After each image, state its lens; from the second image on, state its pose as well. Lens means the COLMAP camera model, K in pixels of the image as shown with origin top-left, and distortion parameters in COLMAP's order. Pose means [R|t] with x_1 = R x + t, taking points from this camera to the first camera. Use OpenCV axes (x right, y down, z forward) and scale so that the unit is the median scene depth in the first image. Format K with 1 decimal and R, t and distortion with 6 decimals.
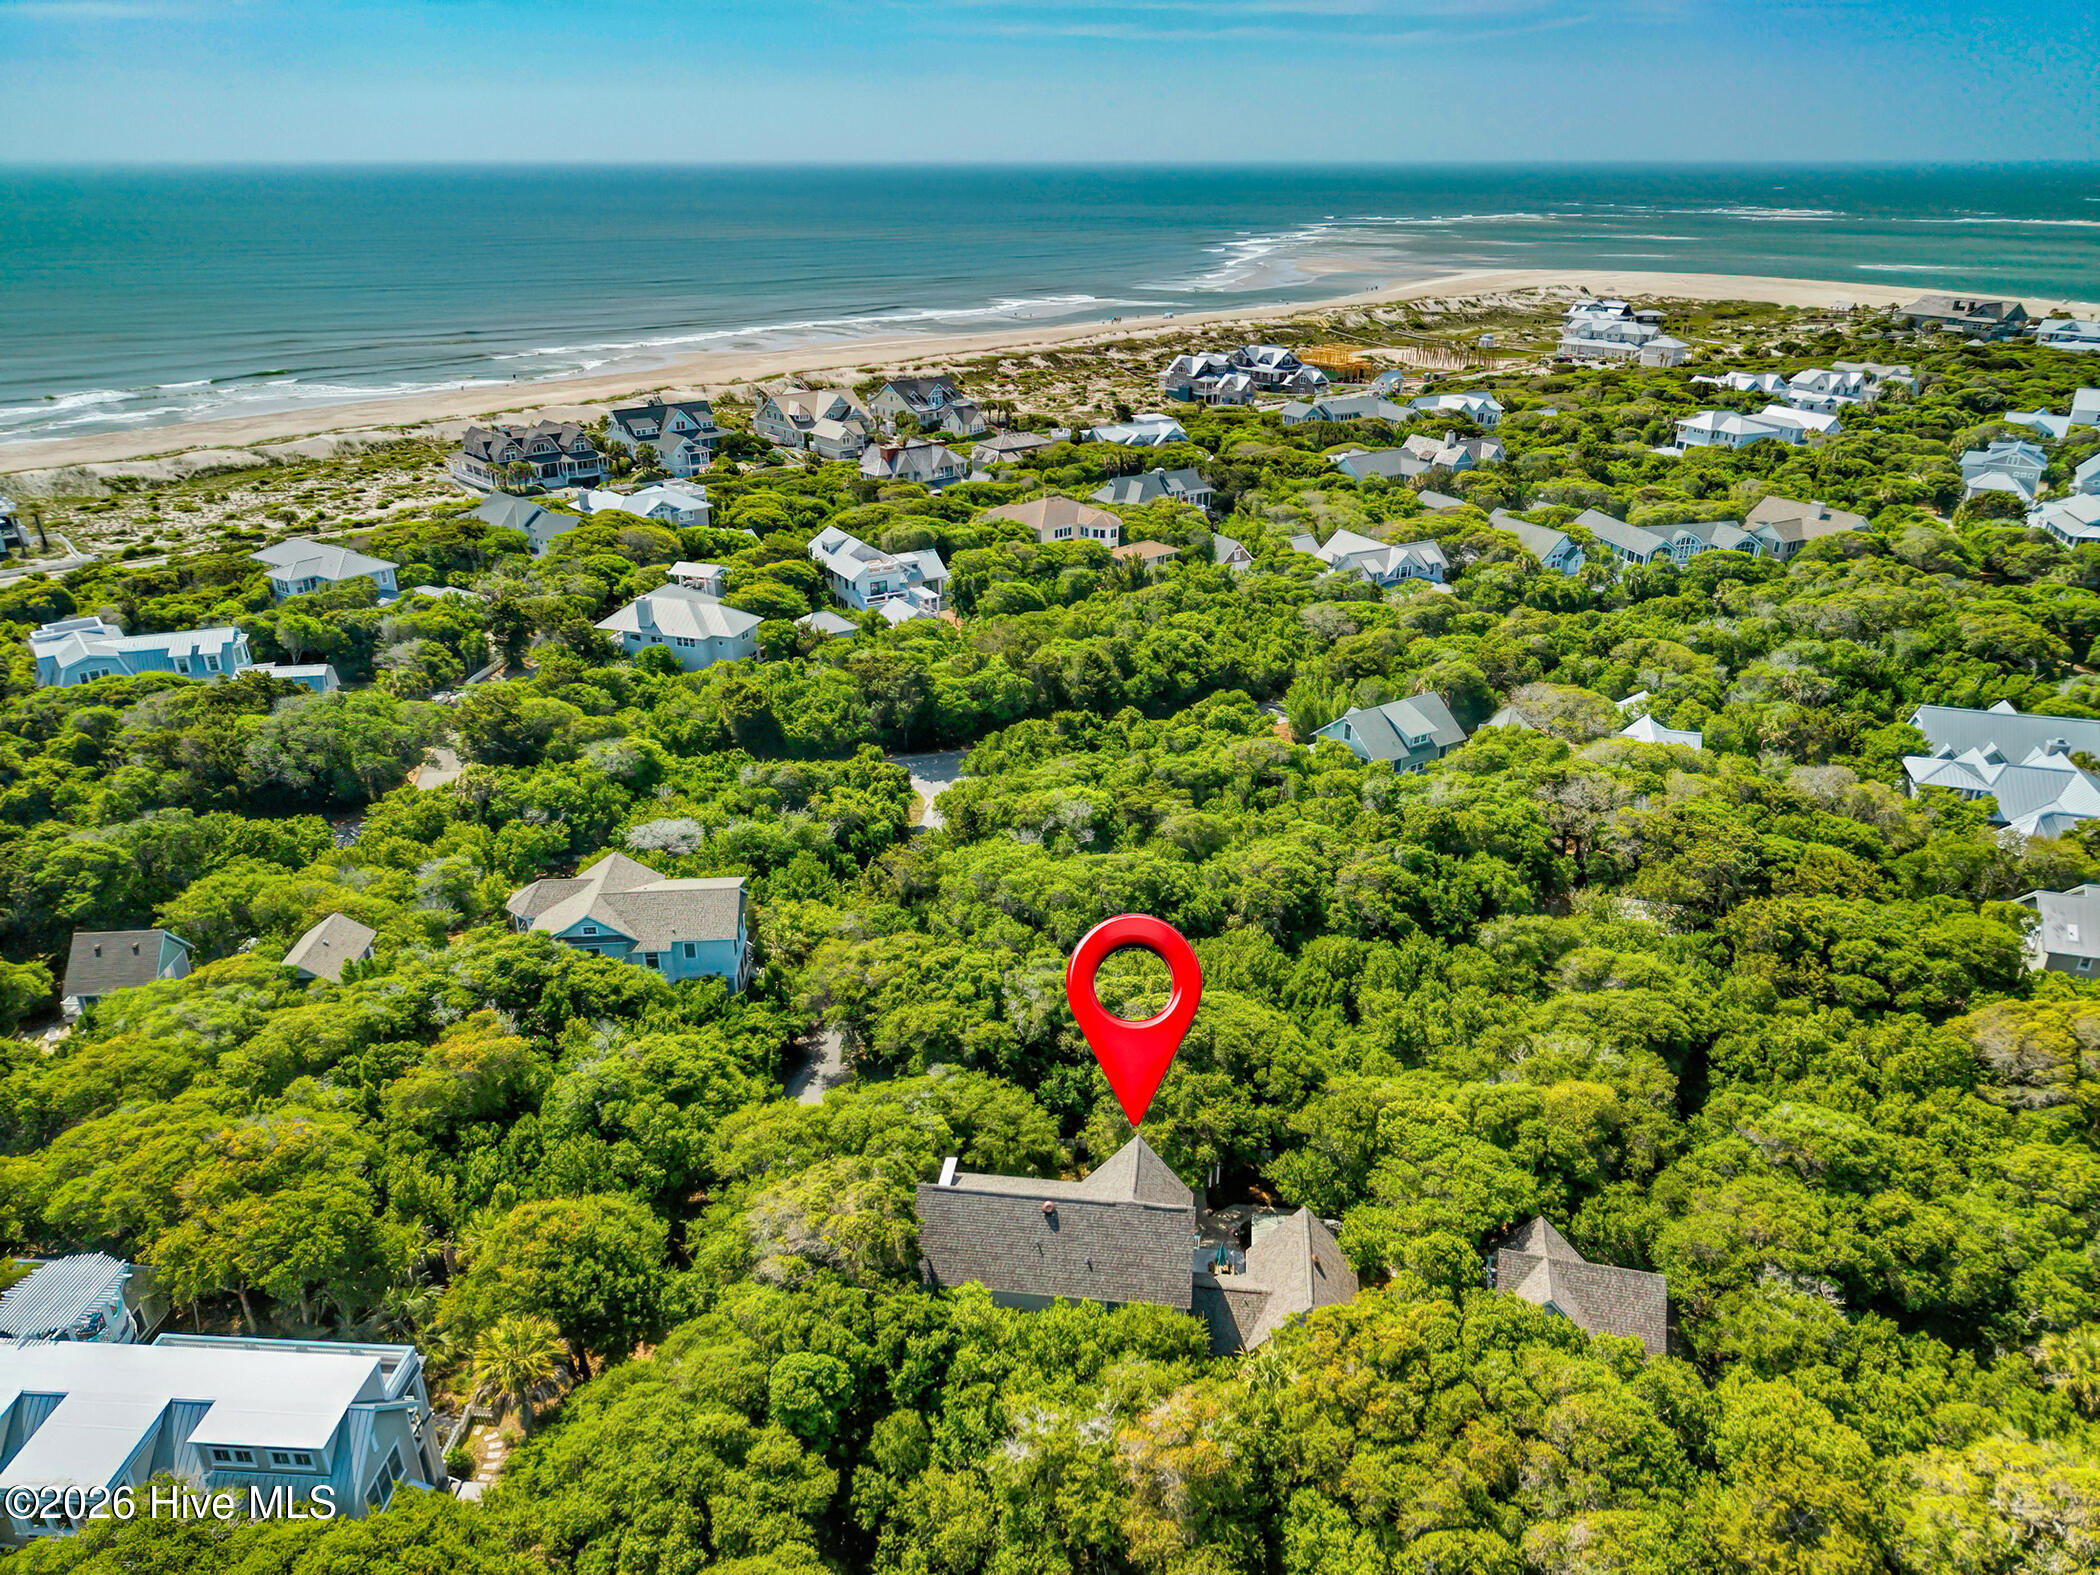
lens RADIAL K [[1421.5, 0, 1050.0], [0, 1421.5, 787.5], [0, 0, 1]] dist [0.025901, -0.028605]
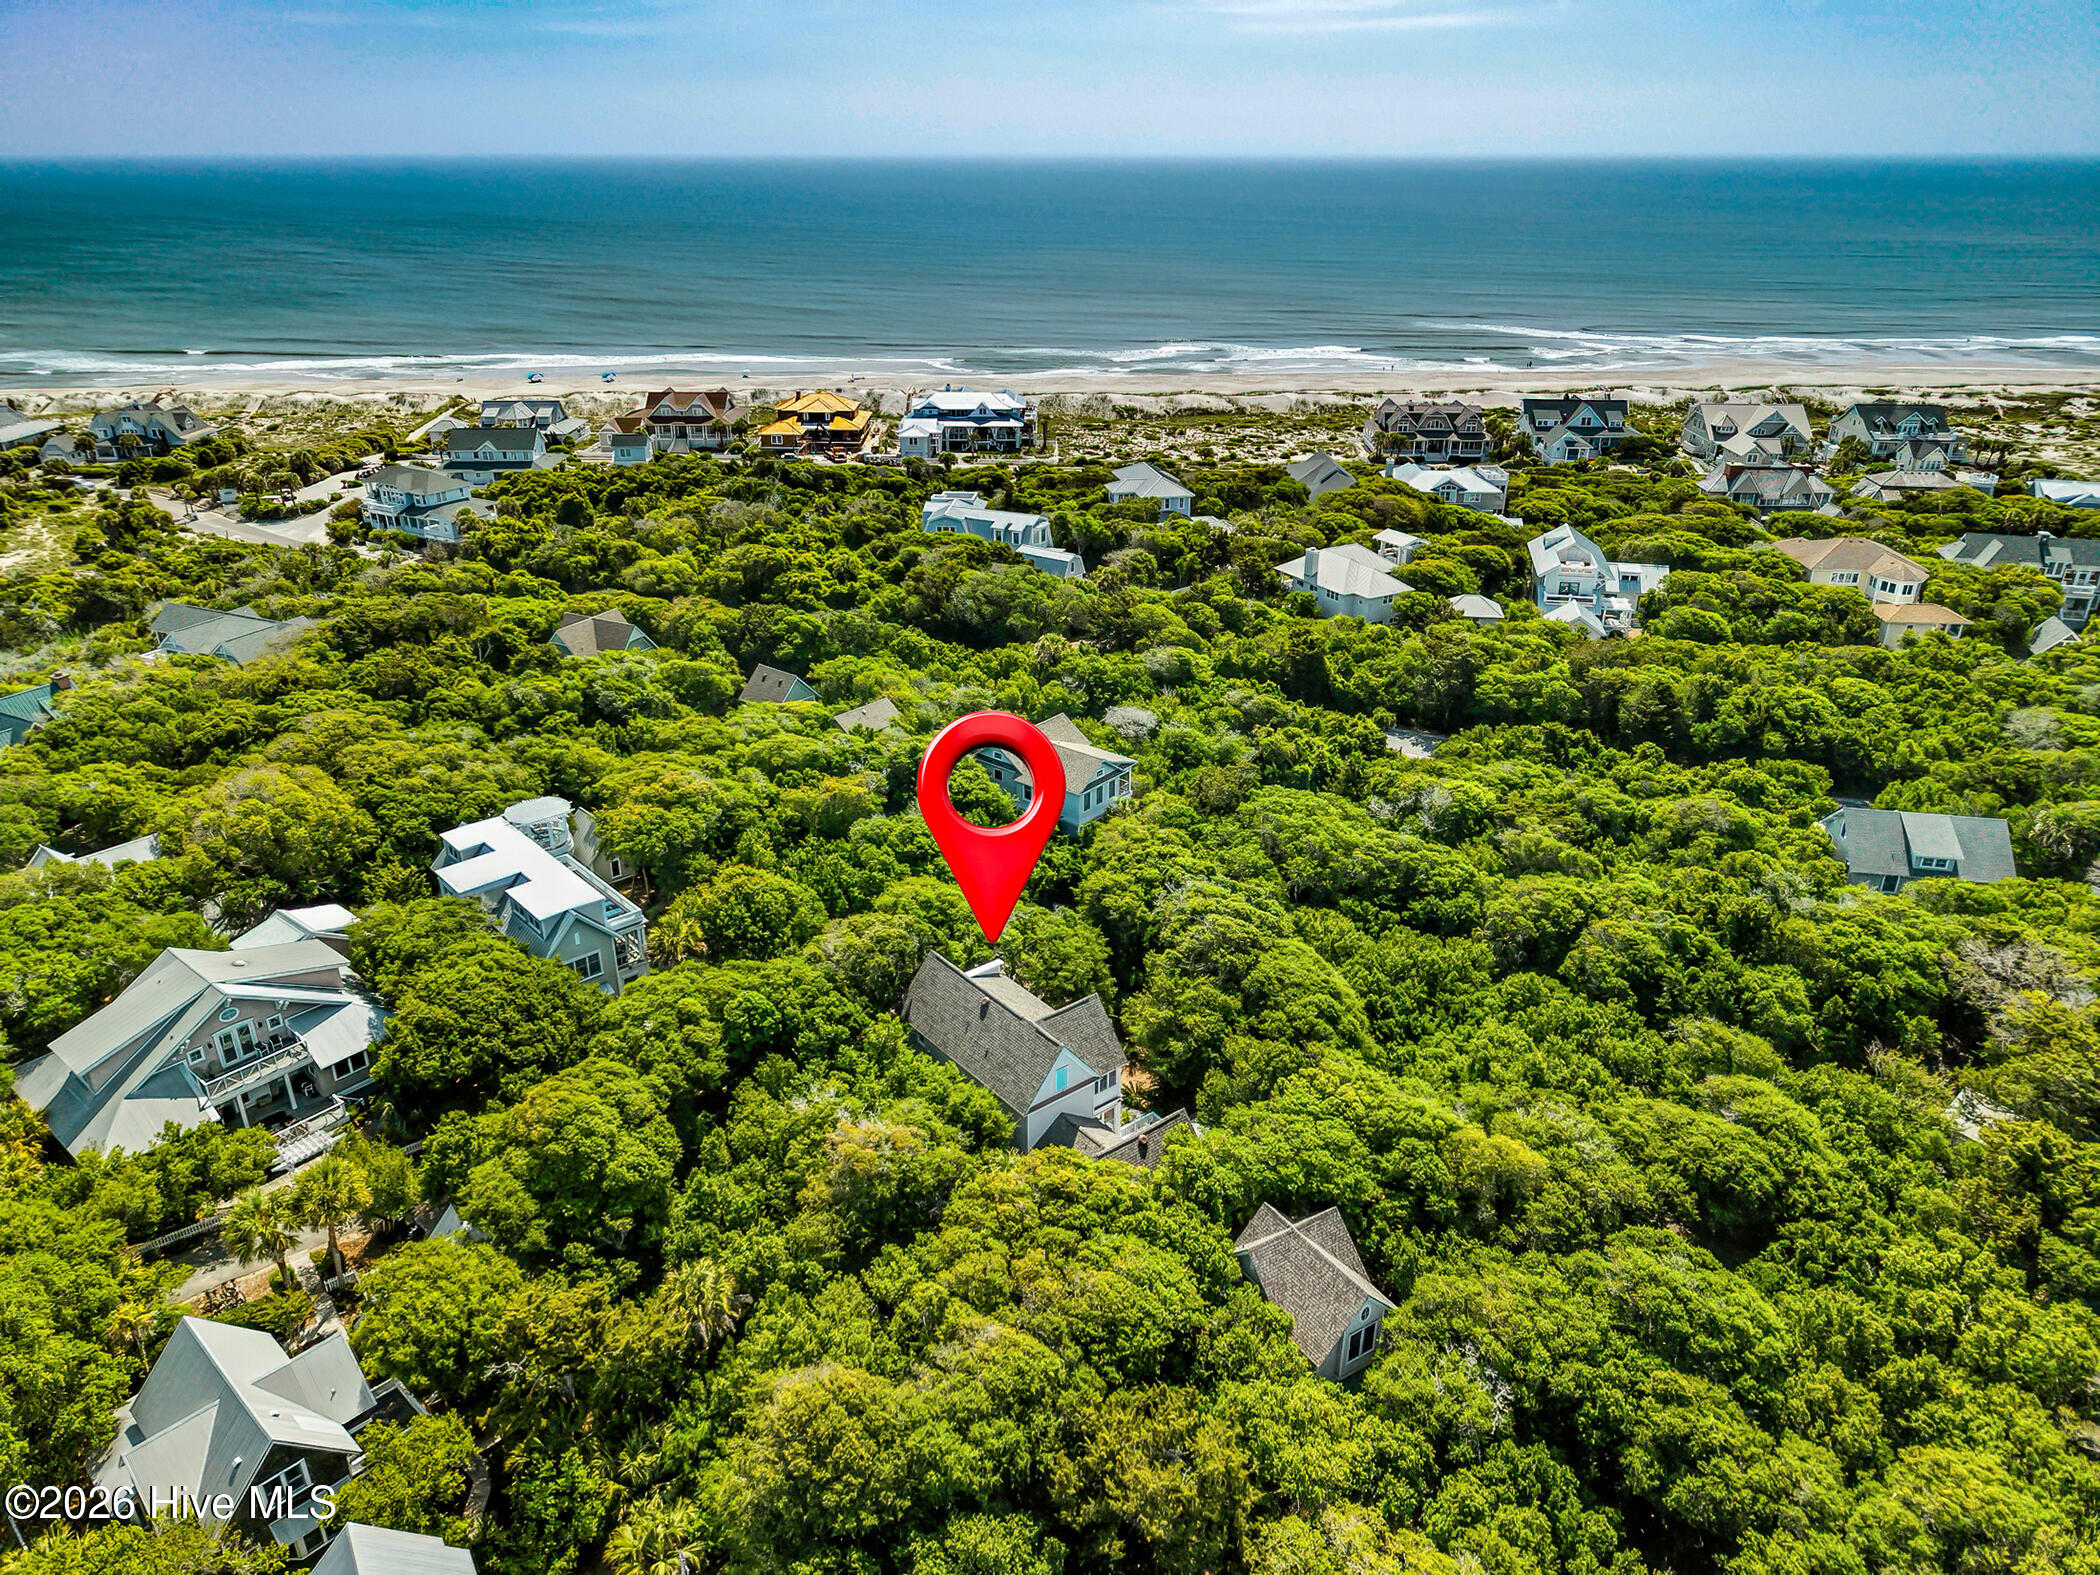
lens RADIAL K [[1421.5, 0, 1050.0], [0, 1421.5, 787.5], [0, 0, 1]] dist [0.025901, -0.028605]
pose [[0.713328, 0.284847, -0.640332, 0.209204], [-0.282181, 0.953078, 0.109621, -0.011045], [0.641511, 0.102494, 0.760236, 0.015013]]
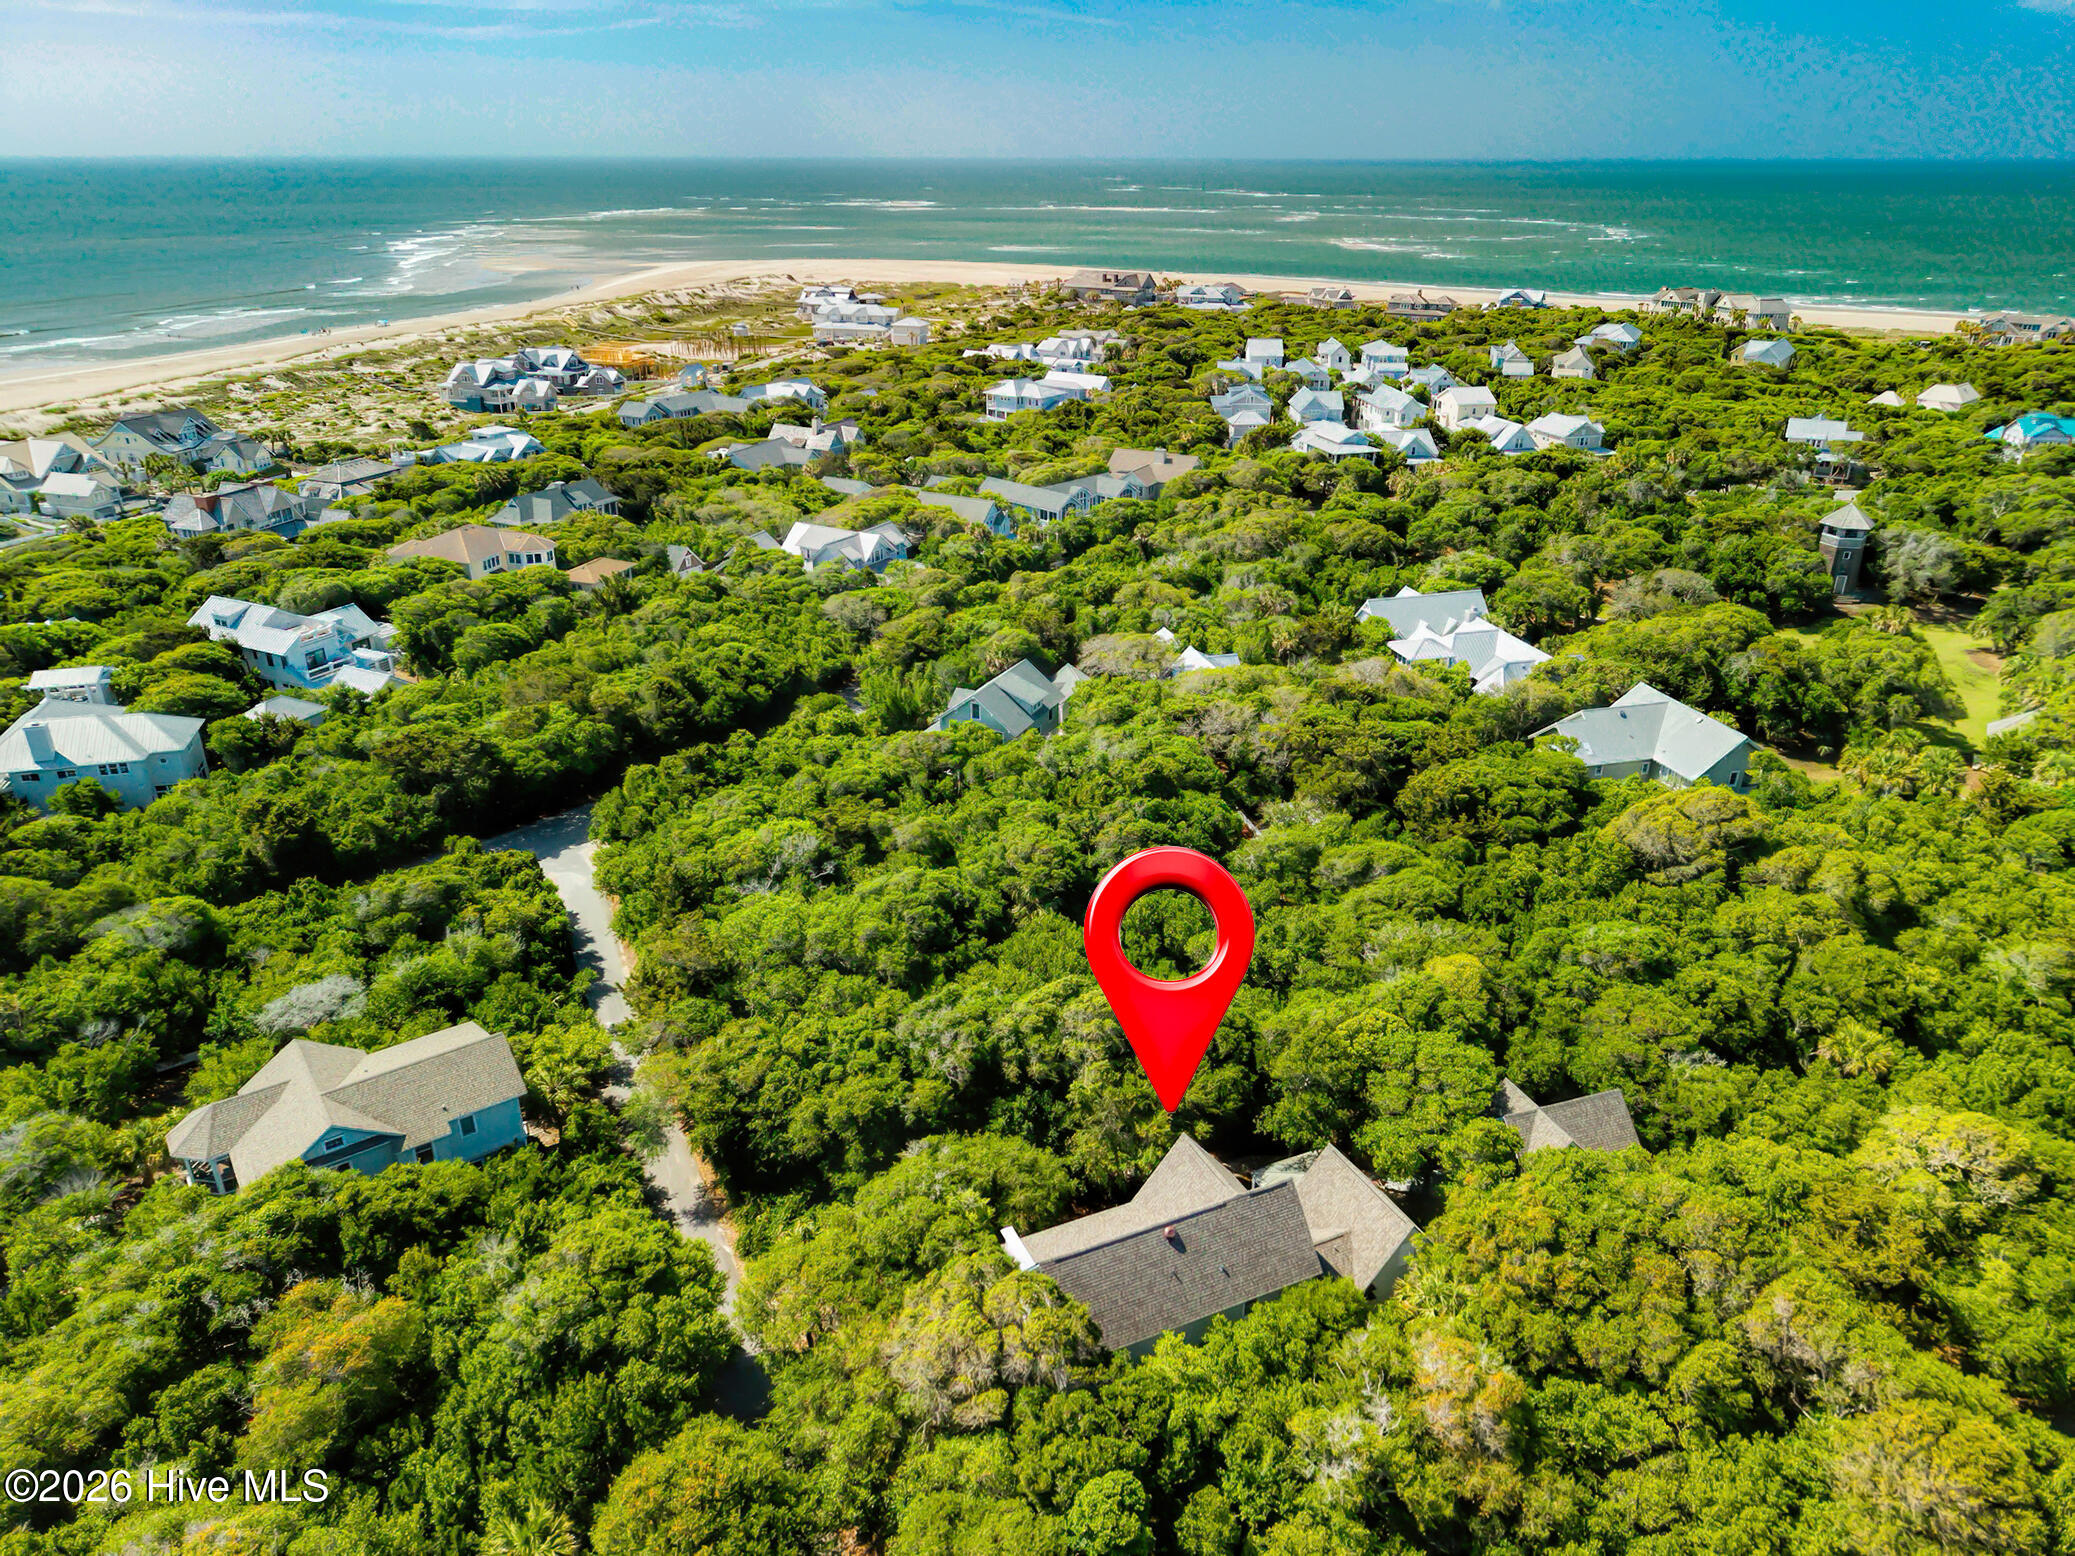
lens RADIAL K [[1404.6, 0, 1037.5], [0, 1404.6, 778.0], [0, 0, 1]] dist [0.025901, -0.028605]
pose [[0.845100, -0.215791, 0.489123, -0.136066], [0.215407, 0.974807, 0.057888, -0.022031], [-0.489292, 0.056439, 0.870292, 0.058554]]
